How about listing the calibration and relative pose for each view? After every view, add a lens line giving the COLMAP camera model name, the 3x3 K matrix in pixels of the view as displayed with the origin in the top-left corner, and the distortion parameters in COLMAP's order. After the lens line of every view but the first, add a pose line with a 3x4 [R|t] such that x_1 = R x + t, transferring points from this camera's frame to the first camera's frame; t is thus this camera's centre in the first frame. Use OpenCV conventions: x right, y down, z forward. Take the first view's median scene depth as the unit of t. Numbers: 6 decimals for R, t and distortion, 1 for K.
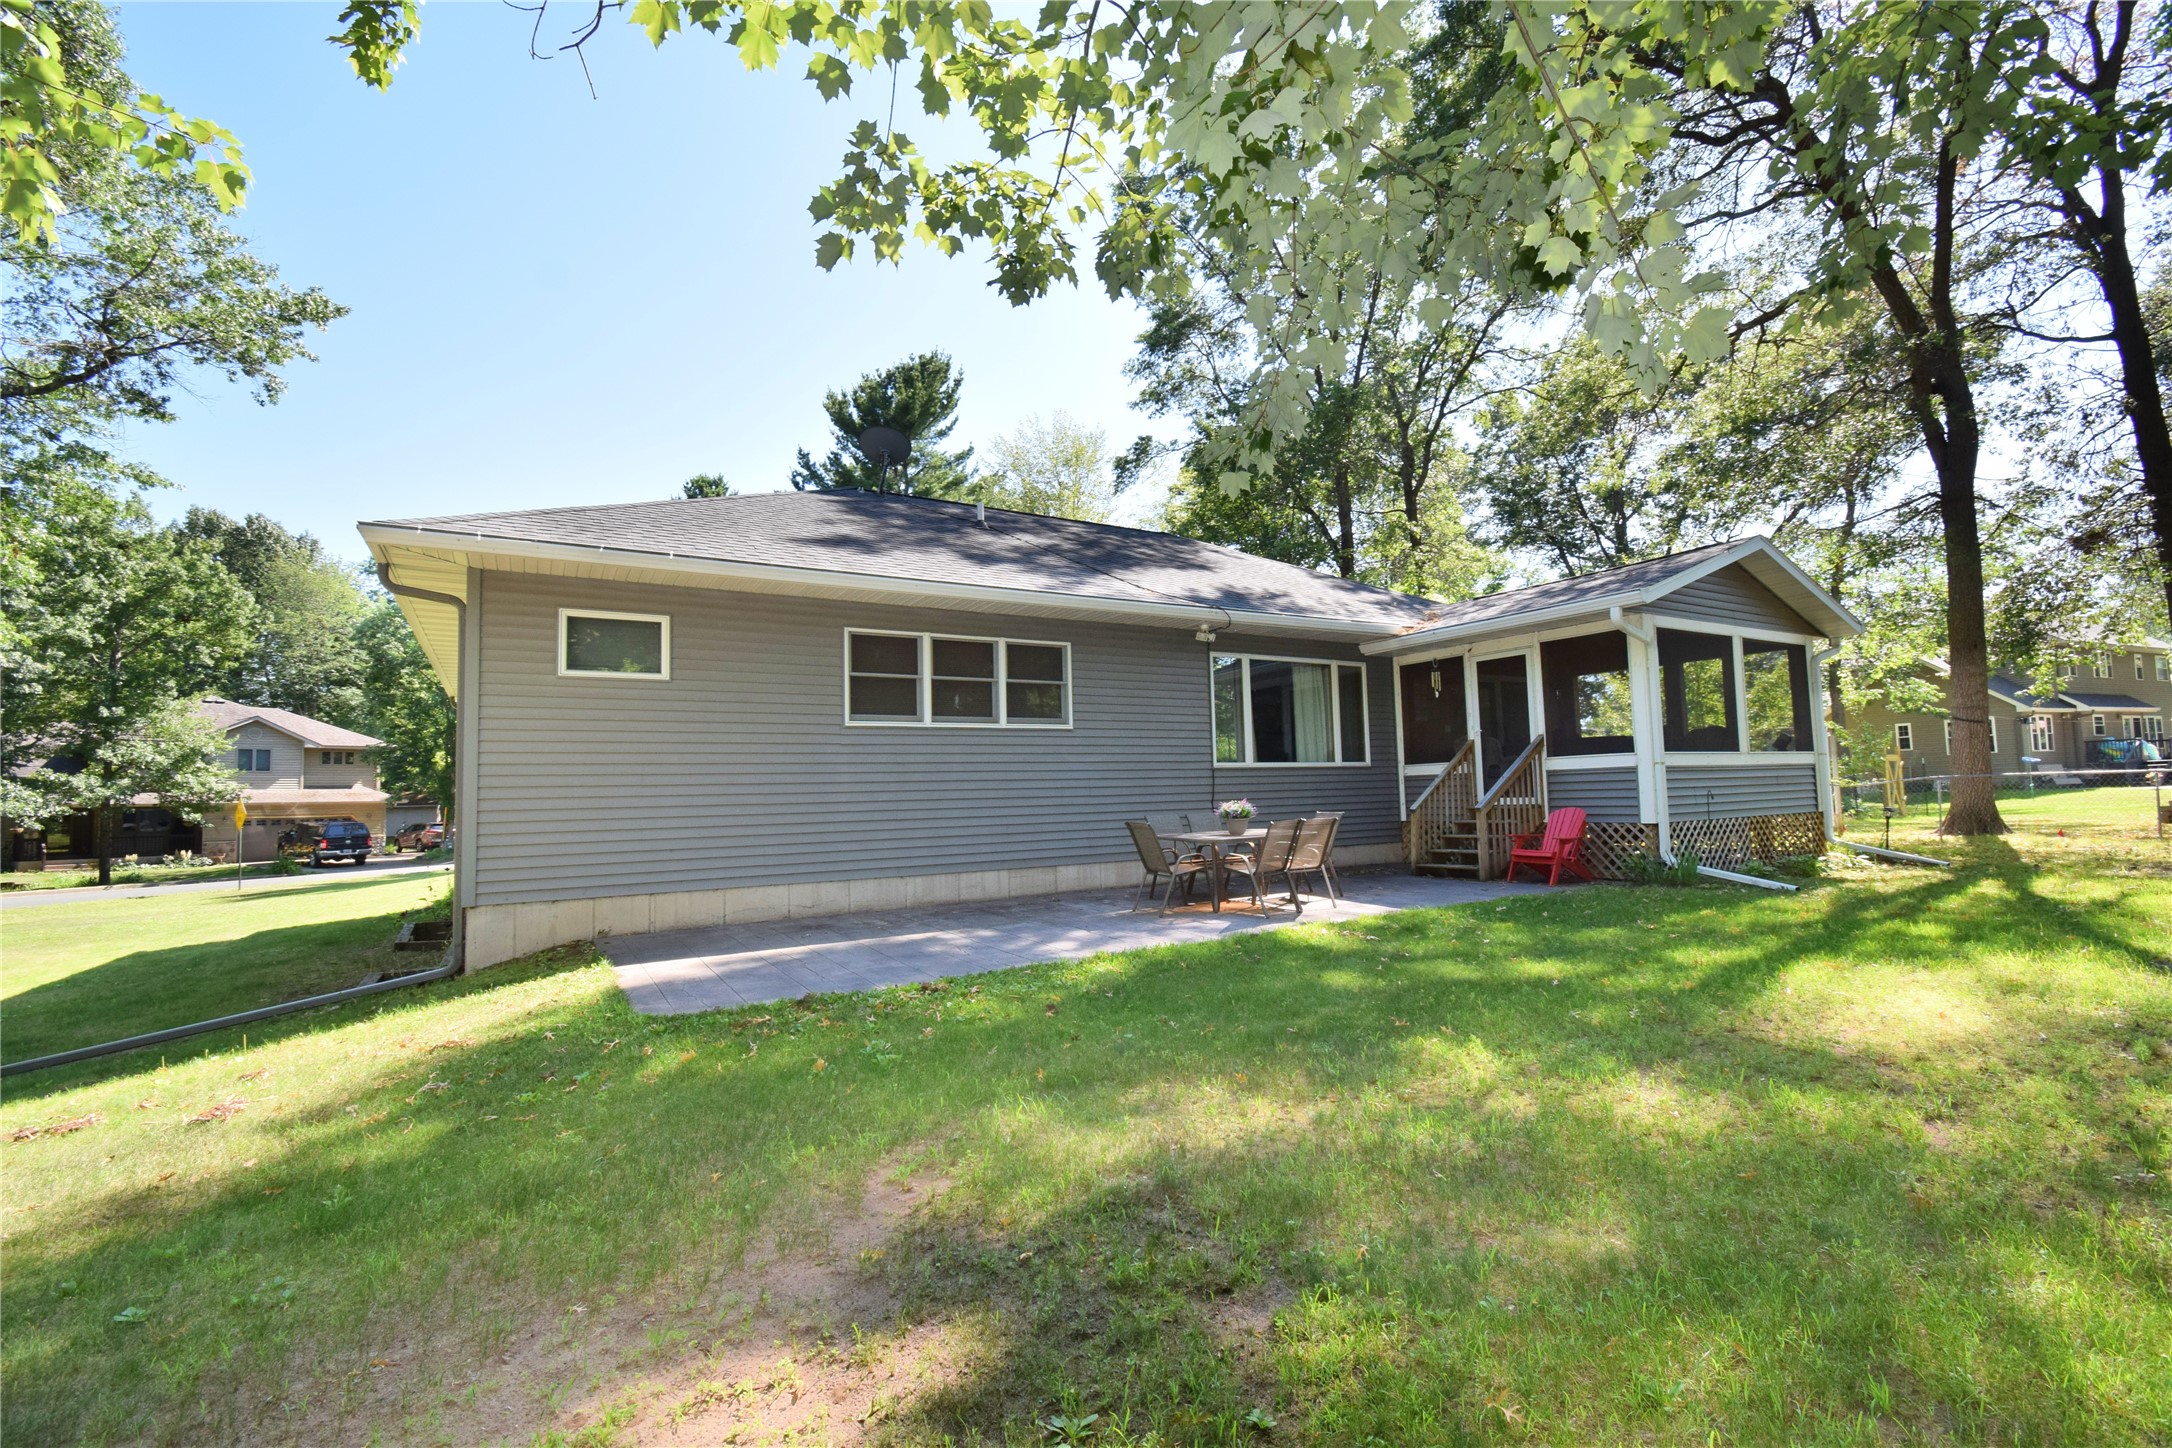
lens RADIAL K [[957.1, 0, 1096.3], [0, 957.1, 724.7], [0, 0, 1]] dist [0.016749, -0.024058]
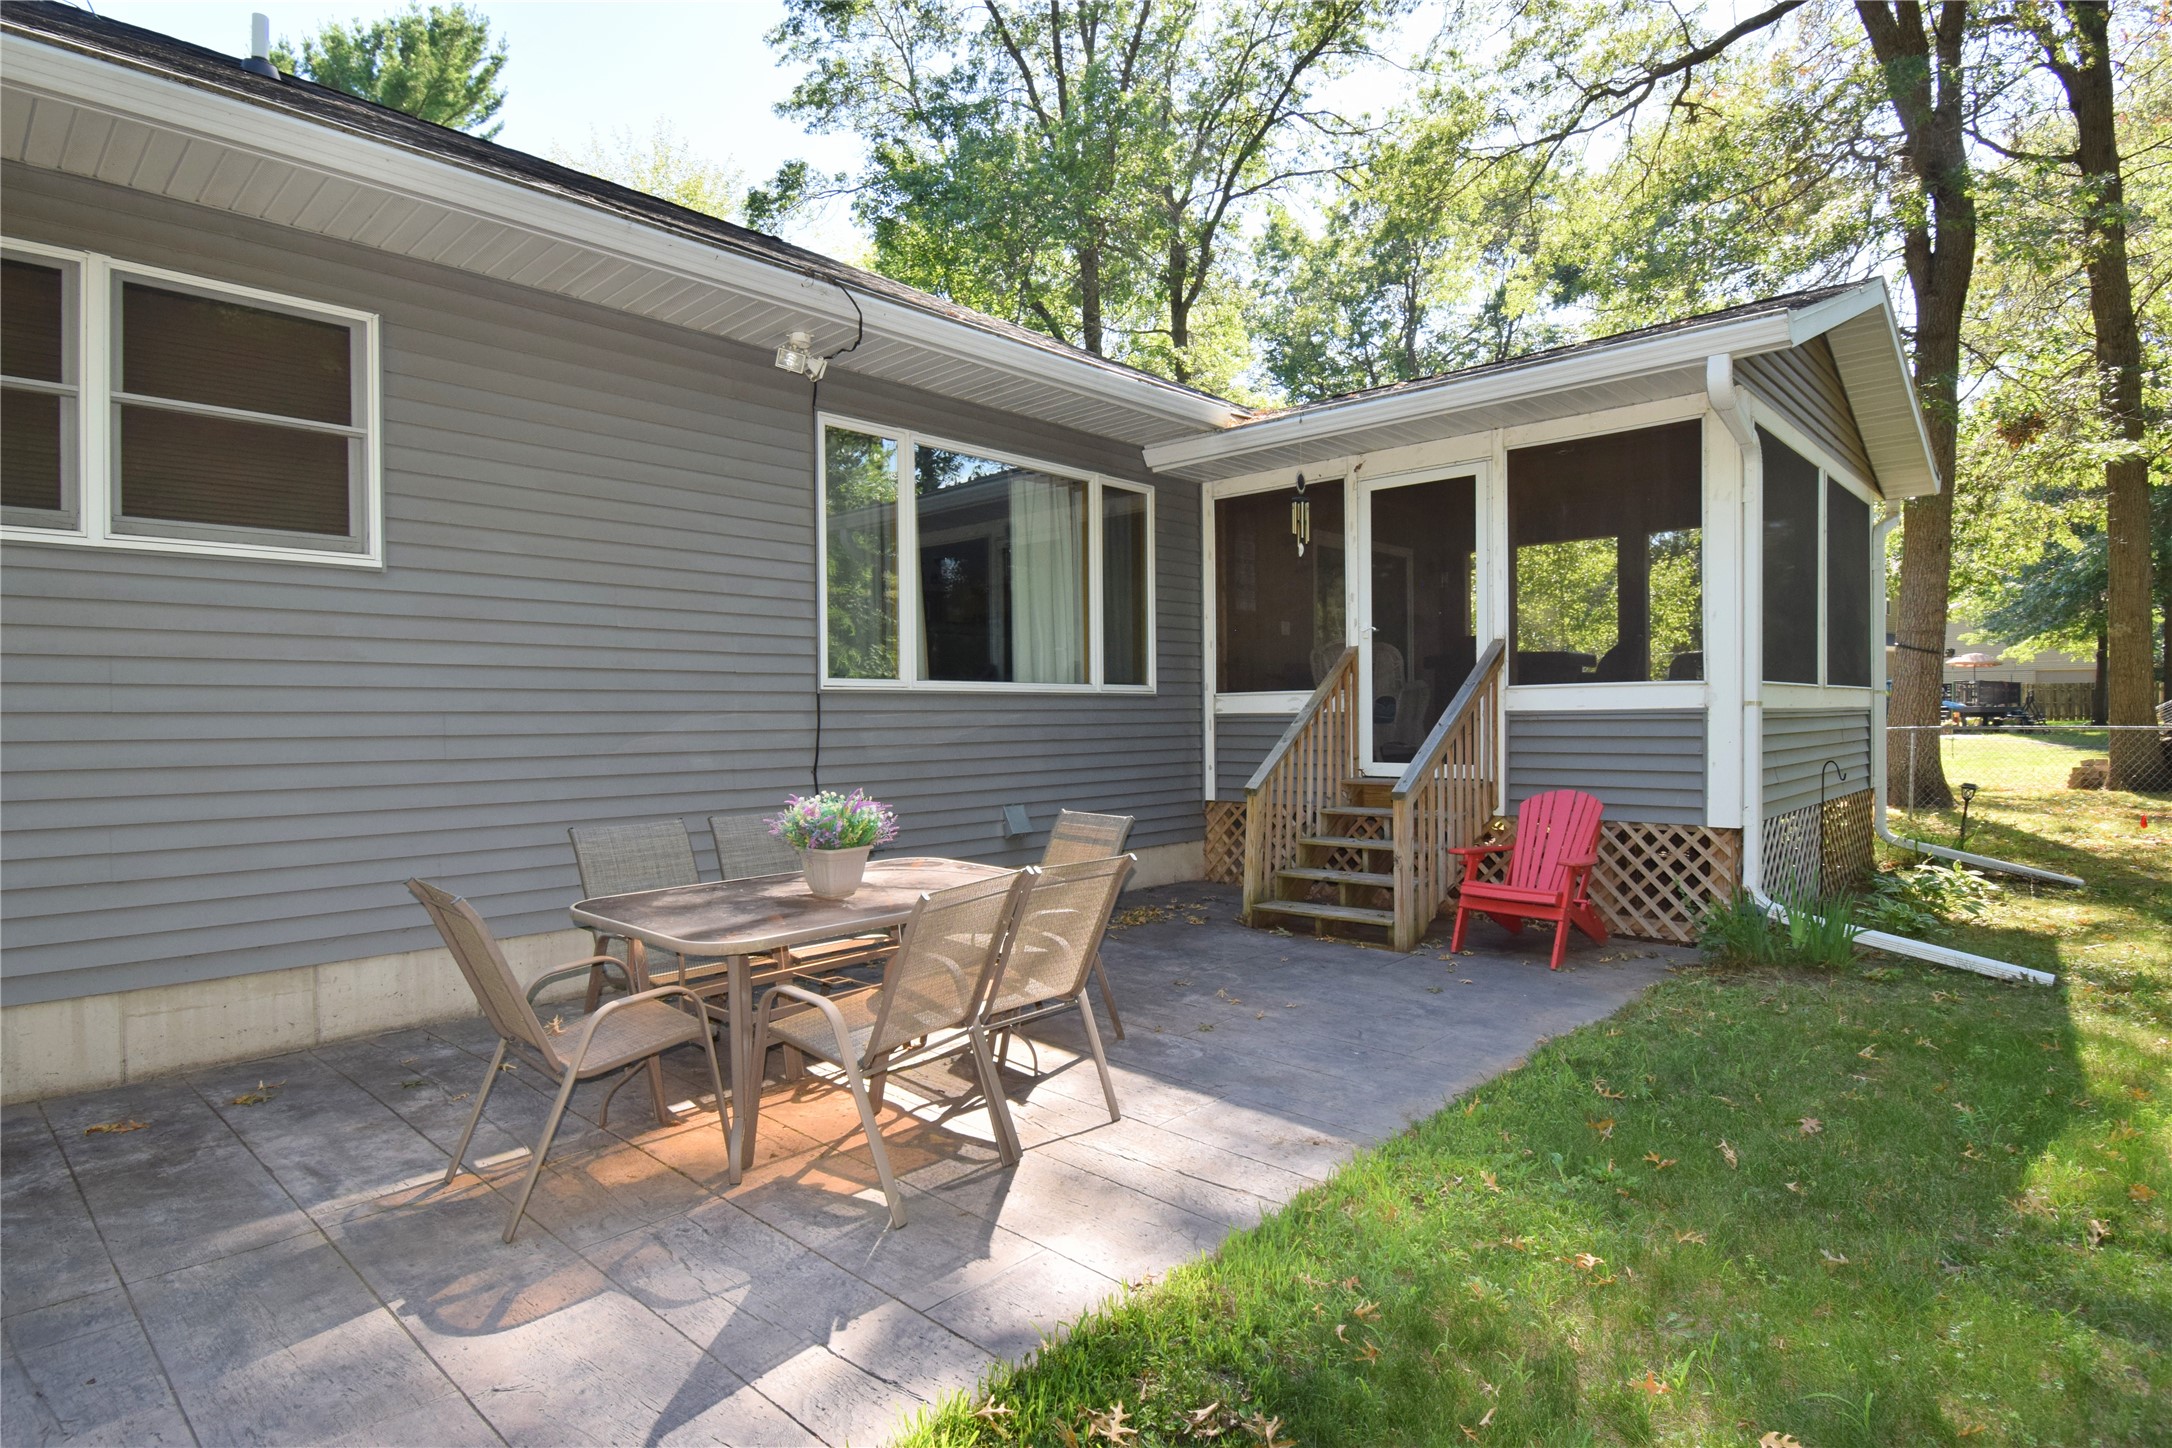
lens RADIAL K [[1133.1, 0, 1086.0], [0, 1133.1, 724.0], [0, 0, 1]] dist [0.002954, 0.000349]
pose [[0.962273, 0.016621, 0.271578, 0.087835], [-0.037323, 0.996761, 0.071241, 0.017714], [-0.269514, -0.078689, 0.959776, 0.429576]]
